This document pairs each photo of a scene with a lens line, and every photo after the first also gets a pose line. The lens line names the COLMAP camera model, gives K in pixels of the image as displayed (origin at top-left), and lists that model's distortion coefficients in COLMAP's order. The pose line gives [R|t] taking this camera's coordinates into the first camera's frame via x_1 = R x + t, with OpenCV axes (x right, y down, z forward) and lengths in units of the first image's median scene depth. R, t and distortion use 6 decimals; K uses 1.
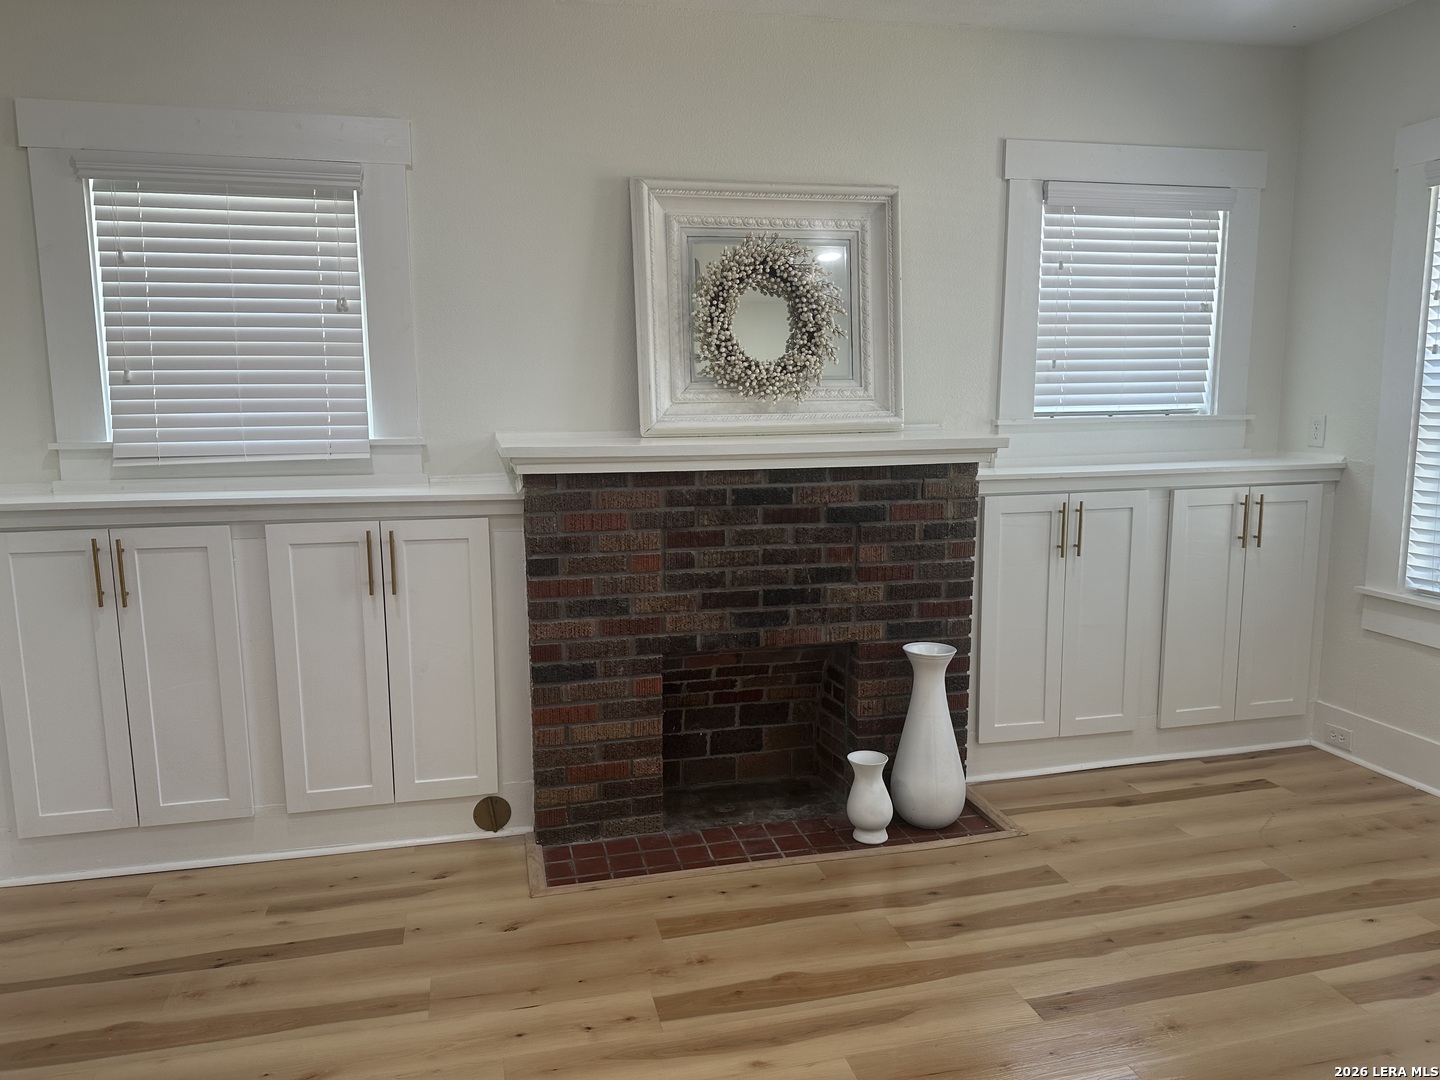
lens RADIAL K [[1003.1, 0, 712.3], [0, 1003.1, 536.1], [0, 0, 1]] dist [0.085693, -0.110645]
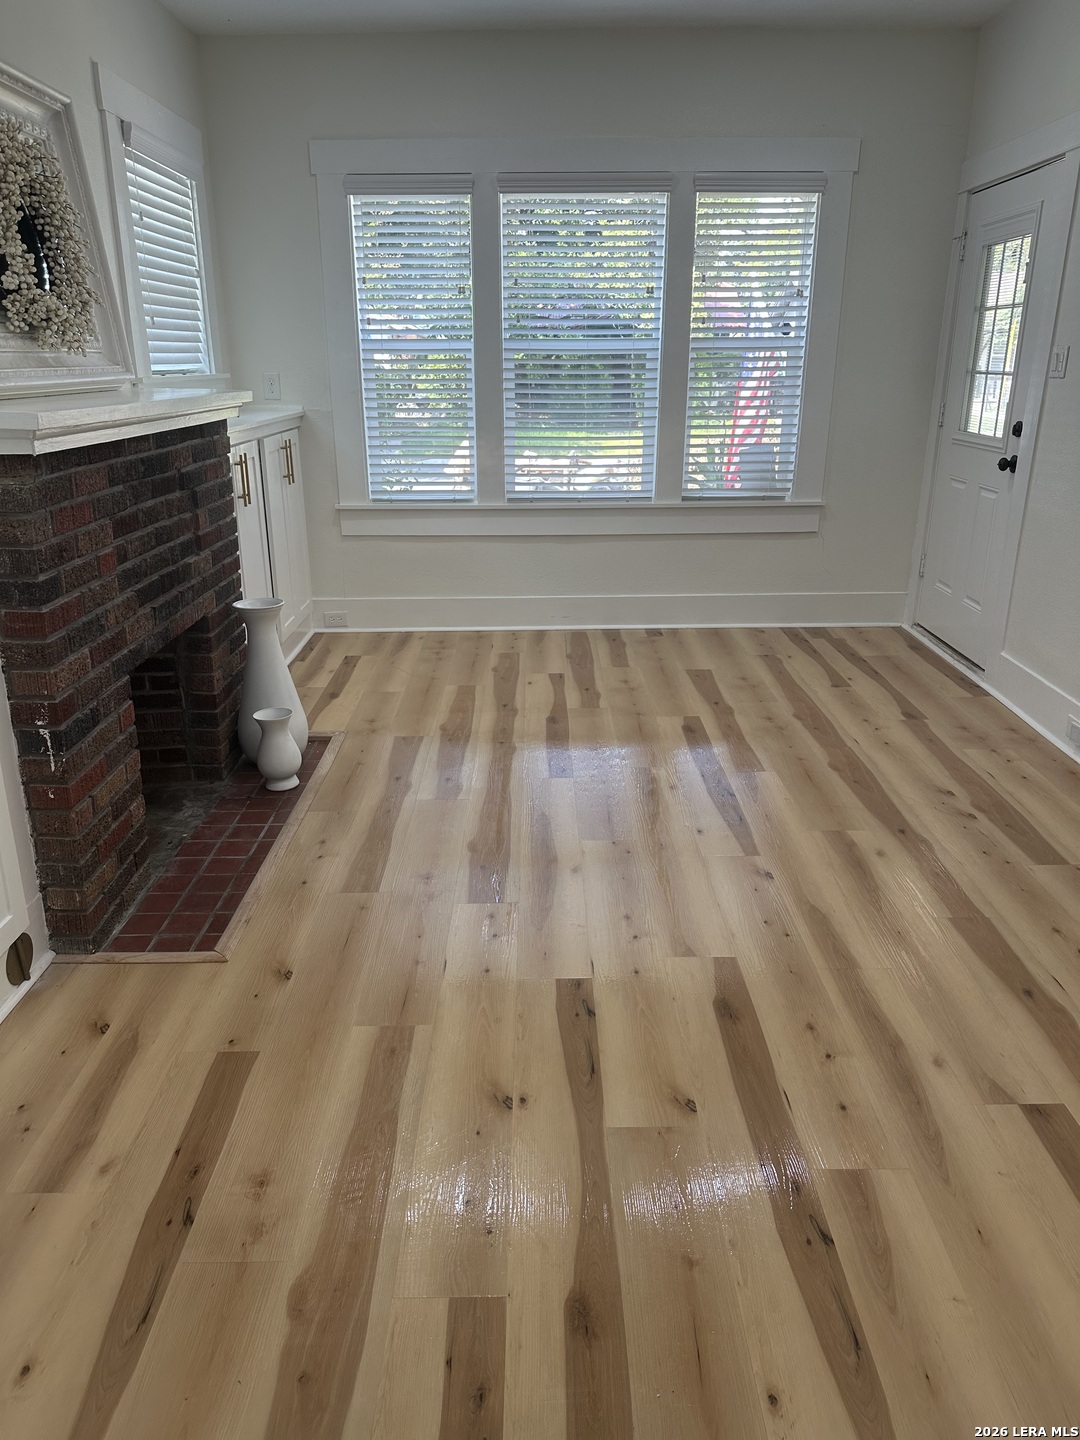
lens RADIAL K [[1005.7, 0, 534.5], [0, 1005.7, 725.0], [0, 0, 1]] dist [0.071442, -0.078630]
pose [[0.229359, -0.323451, 0.918027, -0.743085], [0.146868, 0.943872, 0.295863, -0.039338], [-0.962198, 0.066970, 0.263990, 0.458707]]
